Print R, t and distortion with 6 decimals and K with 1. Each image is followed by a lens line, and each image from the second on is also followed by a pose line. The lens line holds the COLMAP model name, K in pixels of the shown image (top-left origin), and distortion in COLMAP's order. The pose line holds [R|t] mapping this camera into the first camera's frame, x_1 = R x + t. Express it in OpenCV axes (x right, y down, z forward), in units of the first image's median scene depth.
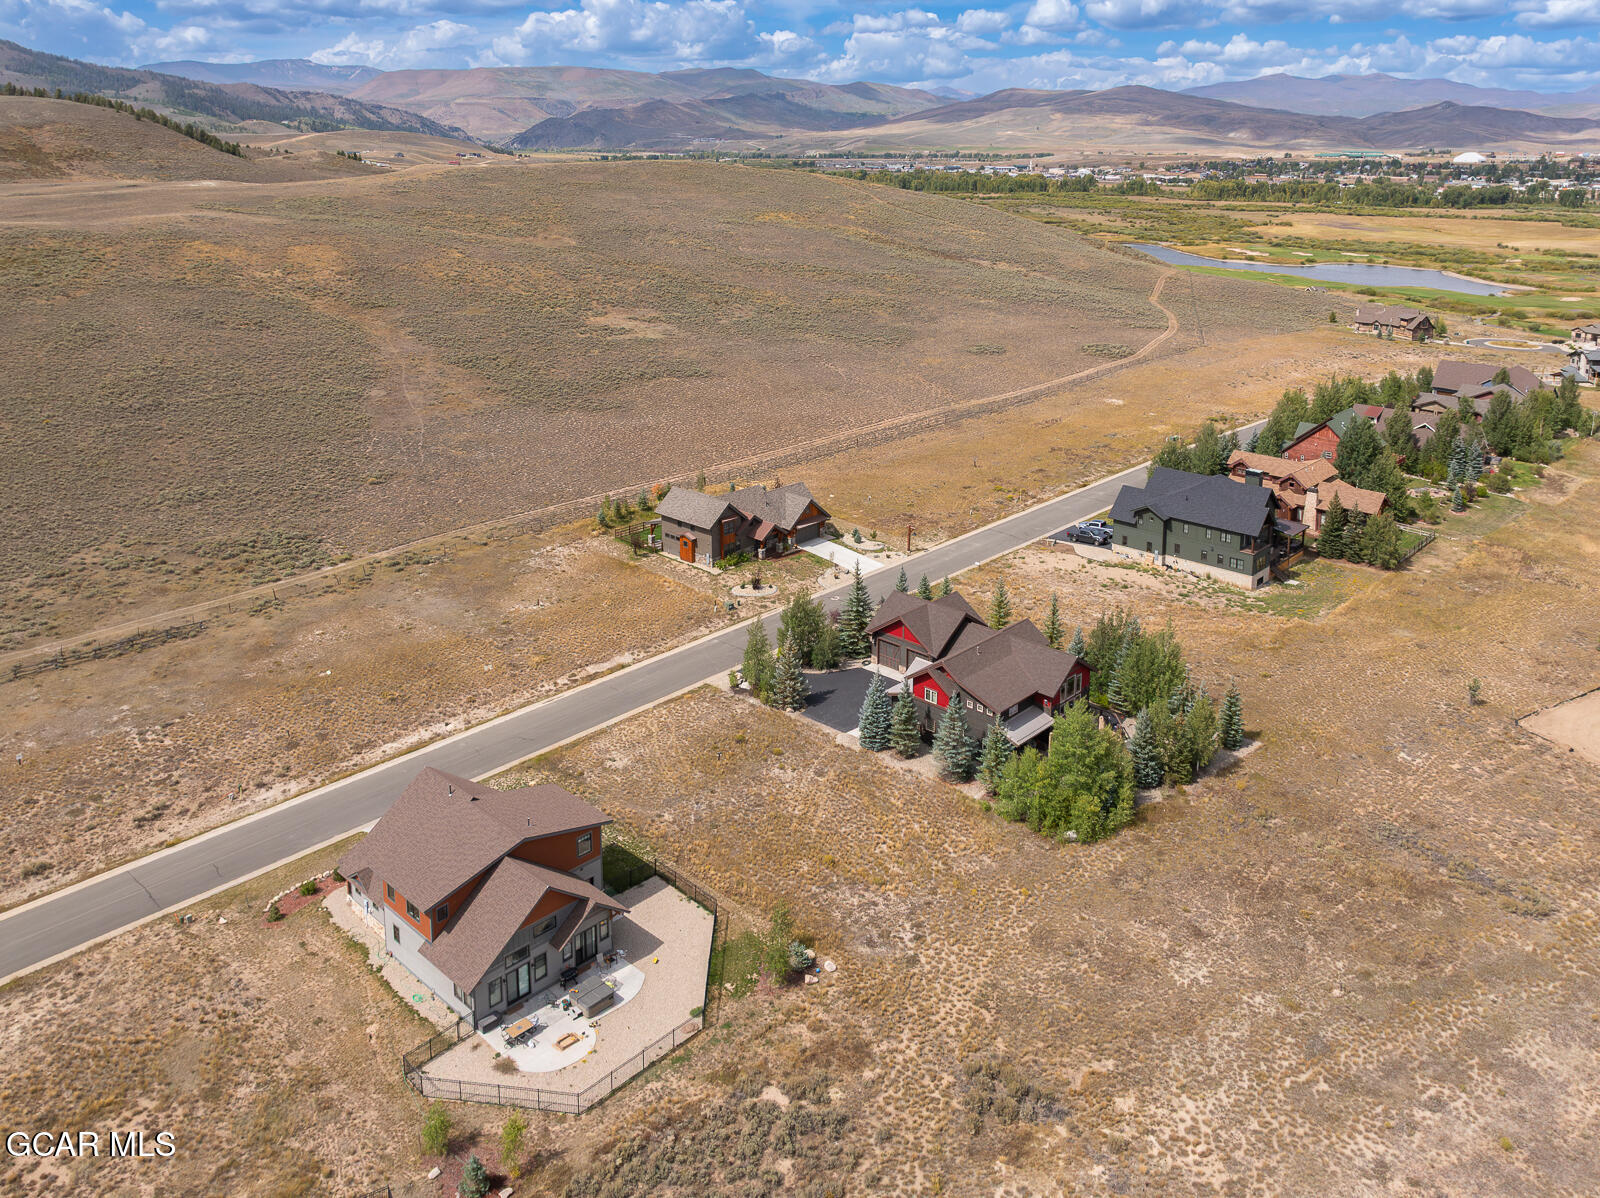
lens RADIAL K [[1200.0, 0, 830.0], [0, 1200.0, 544.0], [0, 0, 1]] dist [-0.024451, 0.010981]
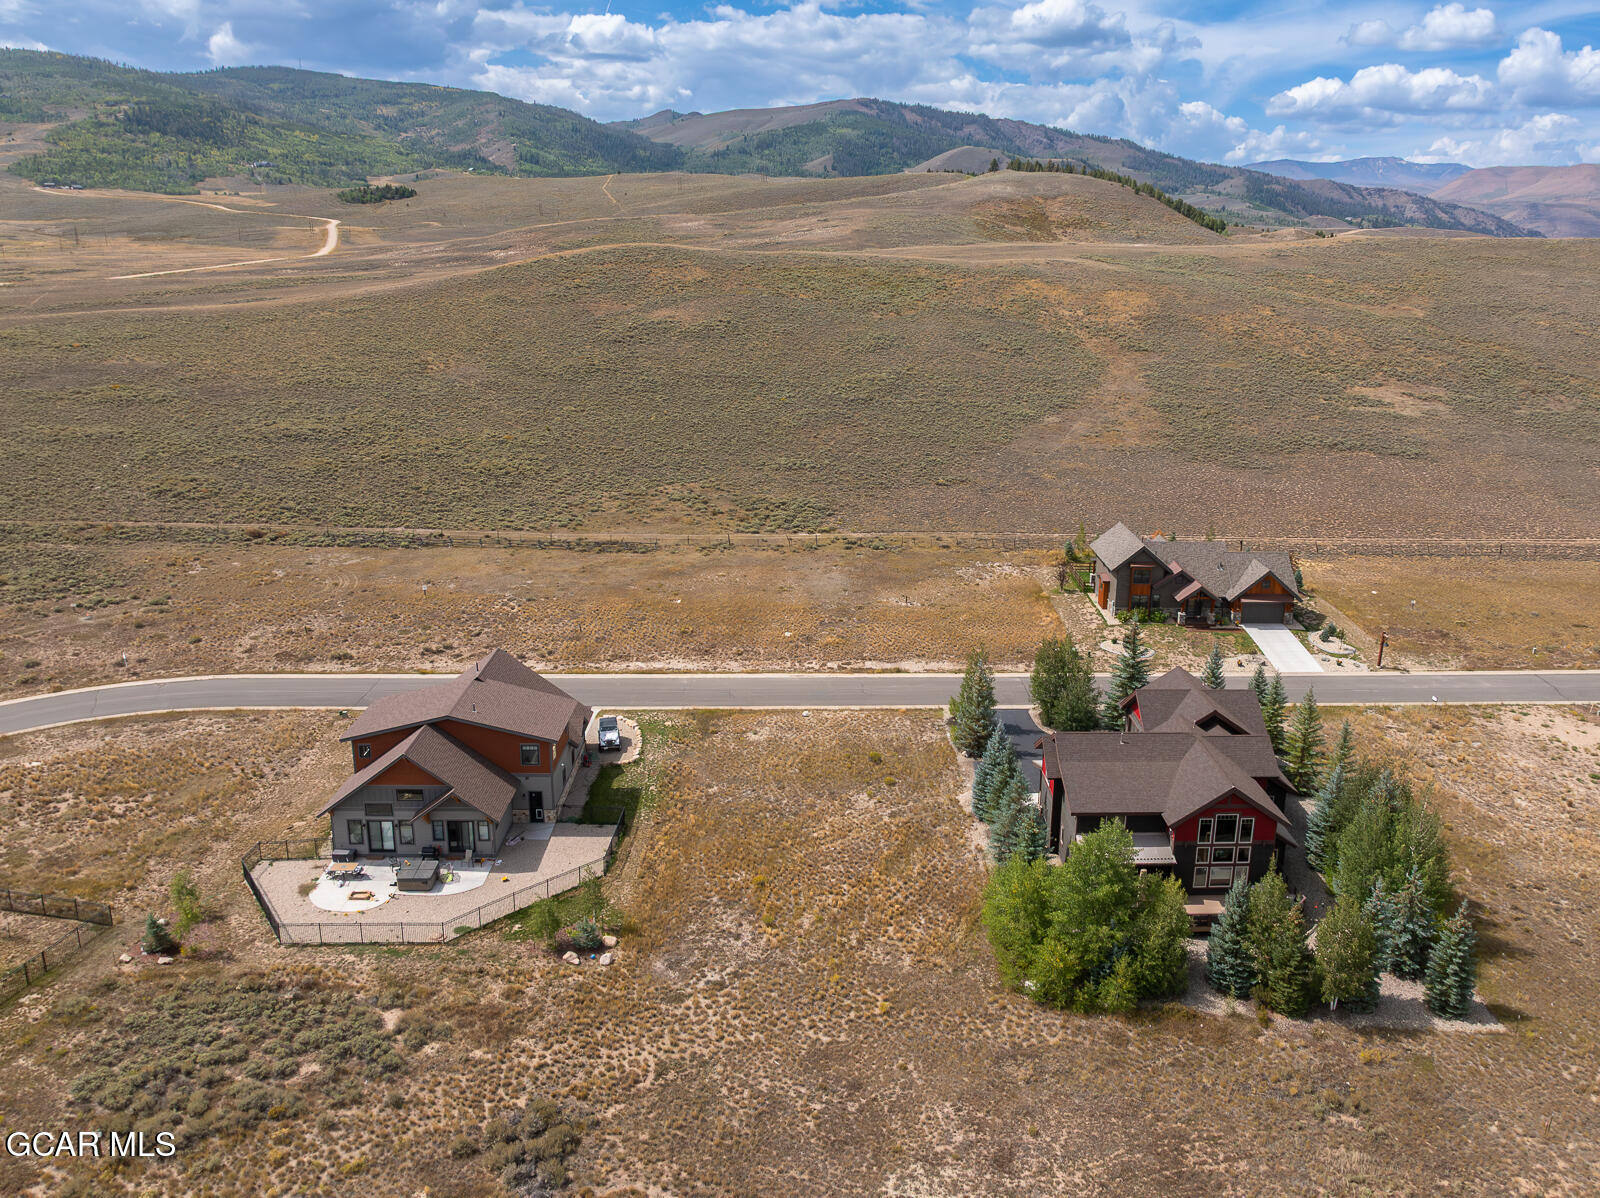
lens RADIAL K [[1209.9, 0, 875.3], [0, 1209.9, 670.8], [0, 0, 1]] dist [-0.035657, 0.017115]
pose [[0.716814, 0.257509, -0.647971, 0.497454], [-0.245881, 0.962960, 0.110684, 0.003957], [0.652472, 0.079984, 0.753580, 0.340945]]
